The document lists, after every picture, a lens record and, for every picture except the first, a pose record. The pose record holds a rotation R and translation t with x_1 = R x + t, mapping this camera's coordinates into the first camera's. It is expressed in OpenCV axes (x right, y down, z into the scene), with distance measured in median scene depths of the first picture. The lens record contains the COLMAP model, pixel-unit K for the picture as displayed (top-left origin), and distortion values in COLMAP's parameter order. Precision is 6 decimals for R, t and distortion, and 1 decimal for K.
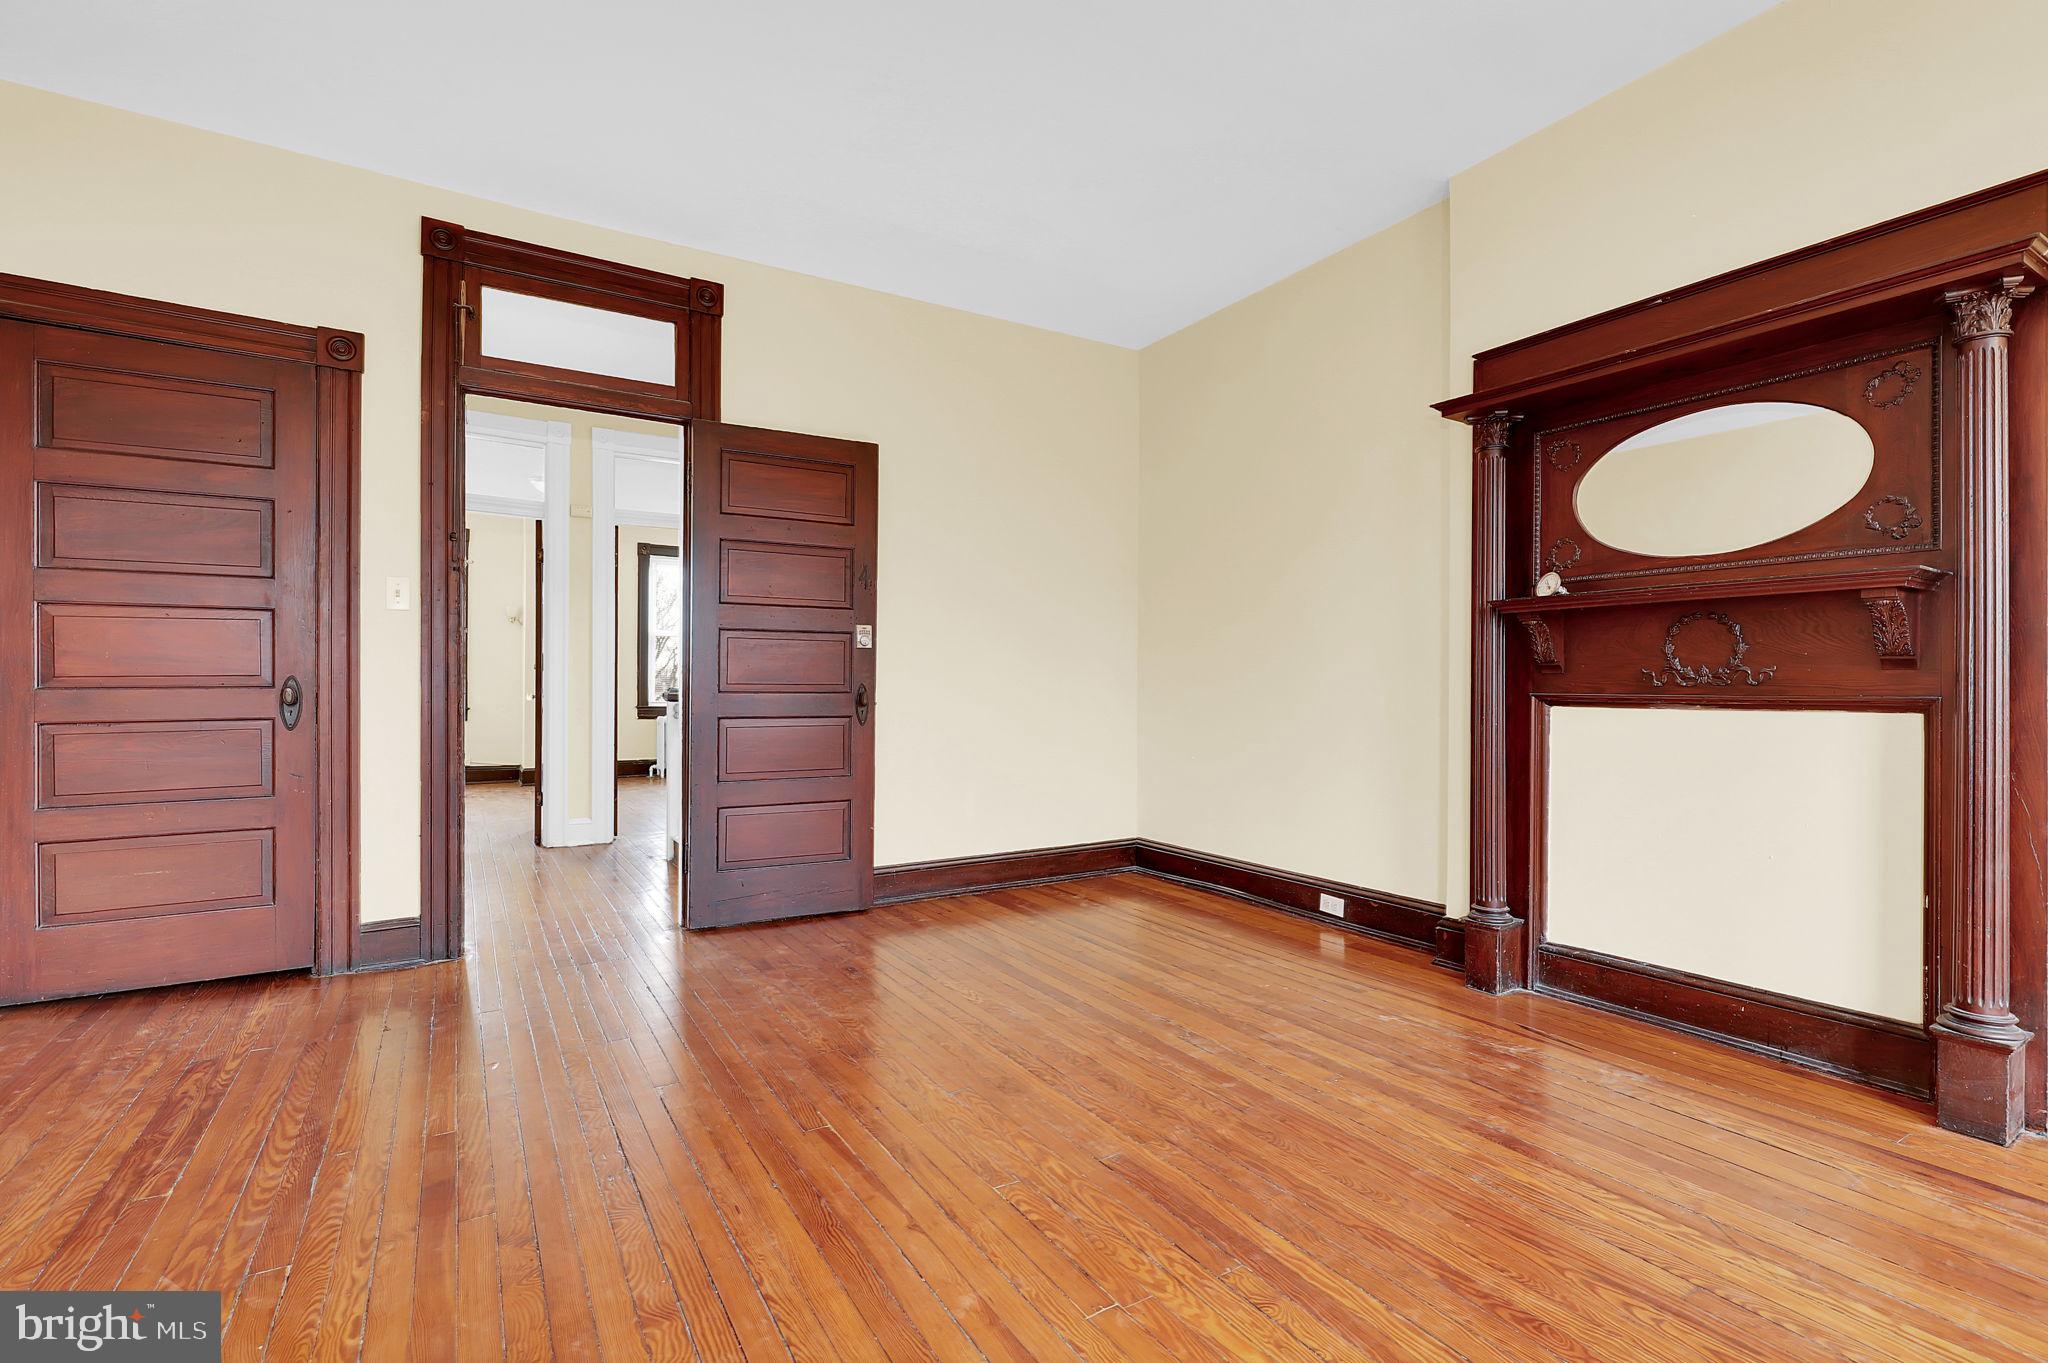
lens RADIAL K [[935.8, 0, 1041.0], [0, 935.8, 683.8], [0, 0, 1]] dist [0.000908, 0.000510]
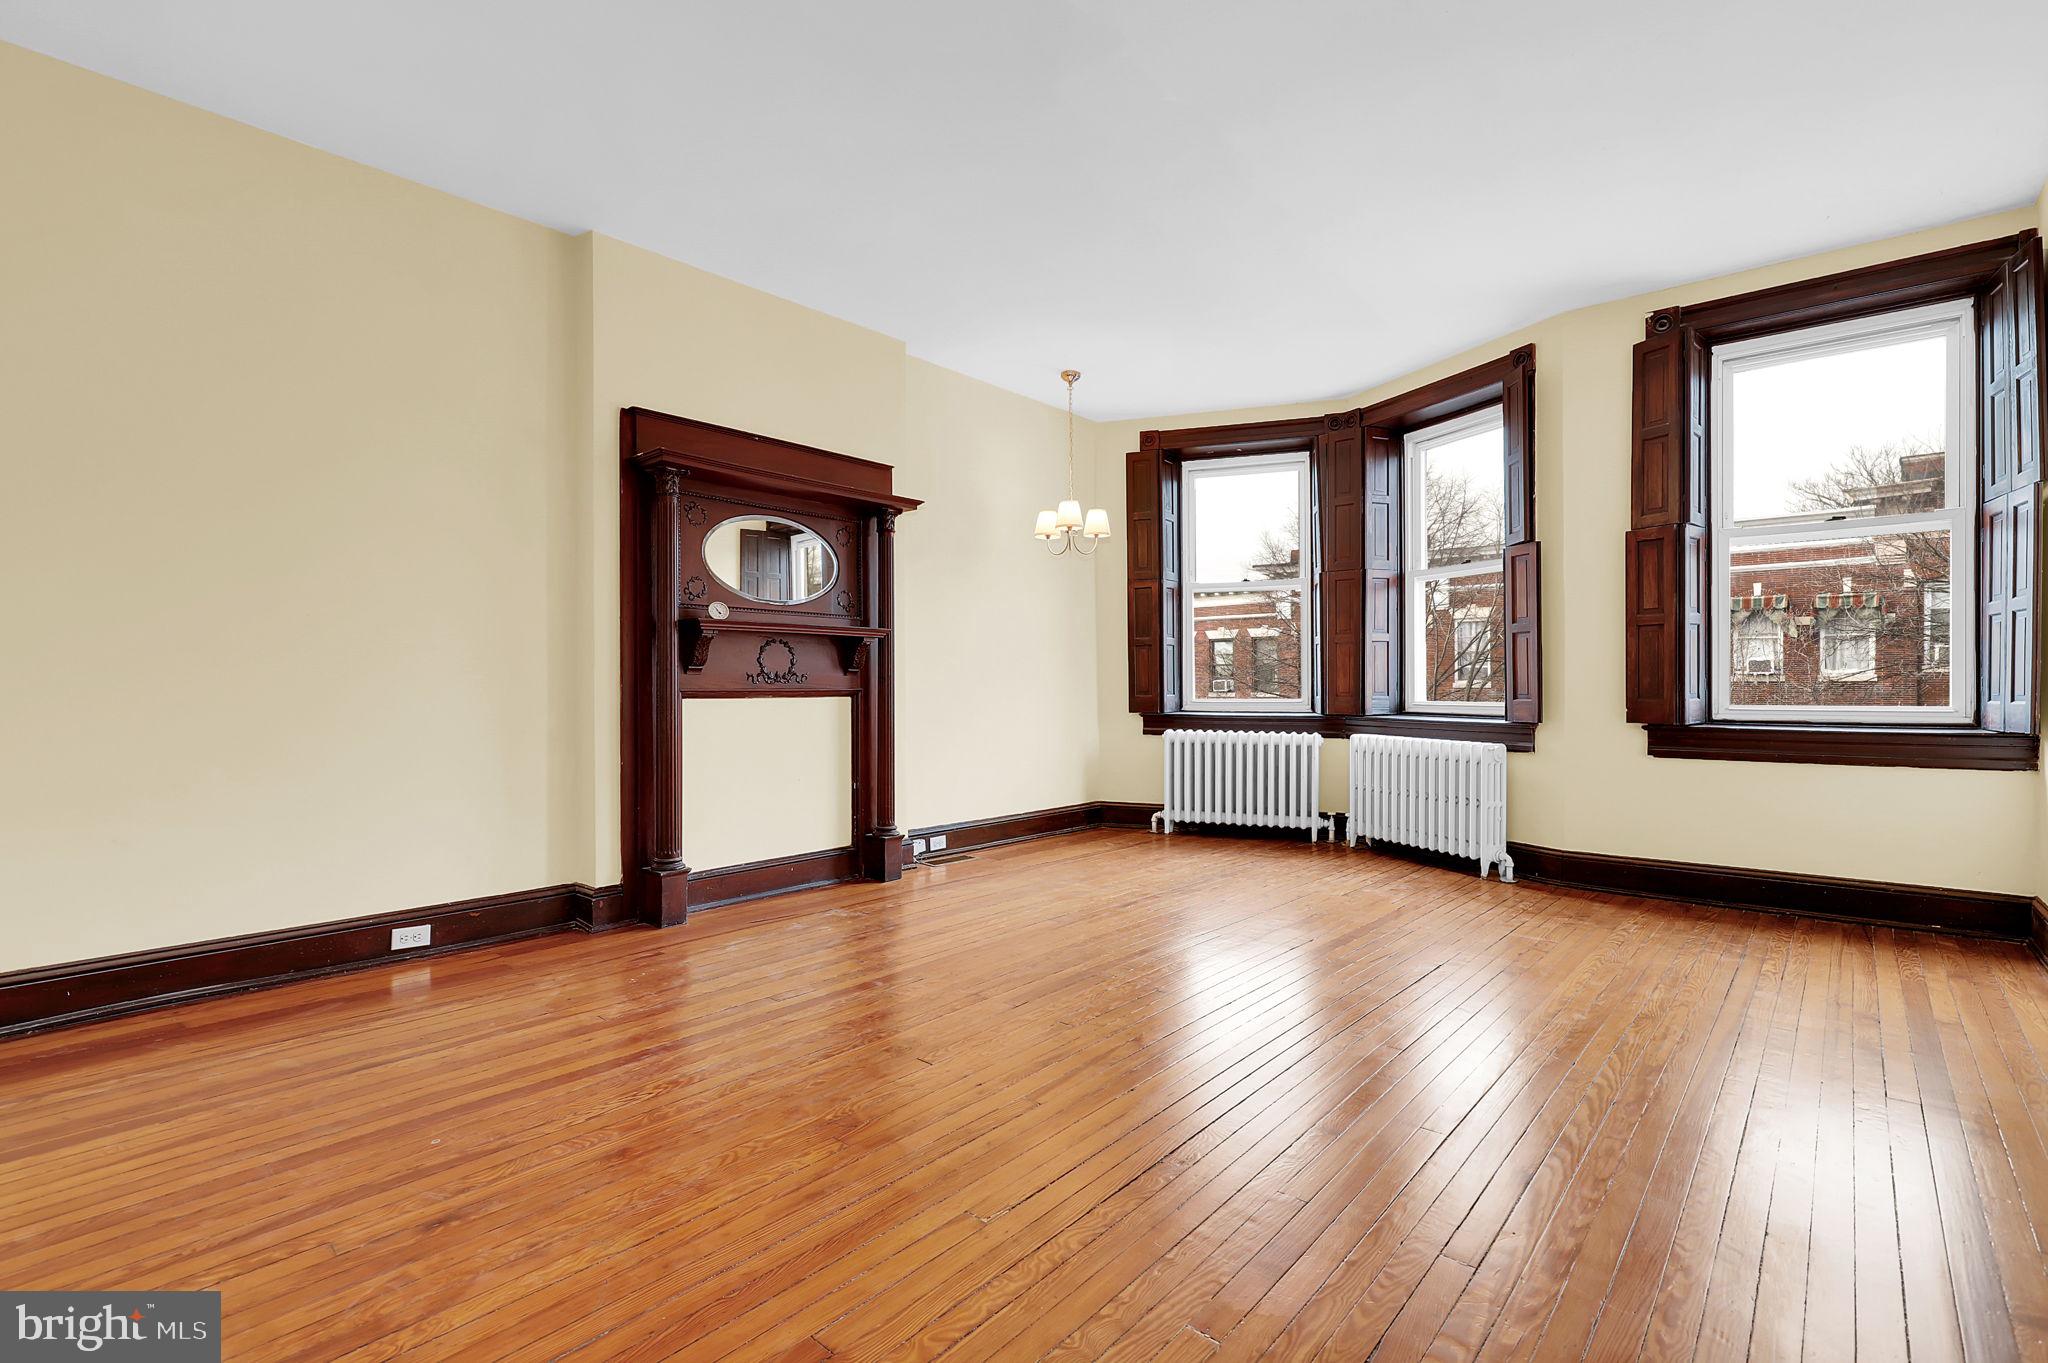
lens RADIAL K [[935.8, 0, 1019.3], [0, 935.8, 677.8], [0, 0, 1]] dist [0.000908, 0.000510]
pose [[-0.289478, 0.012185, 0.957107, -0.899344], [-0.001638, 0.999911, -0.013226, 0.012019], [-0.957183, -0.005397, -0.289432, 0.955861]]
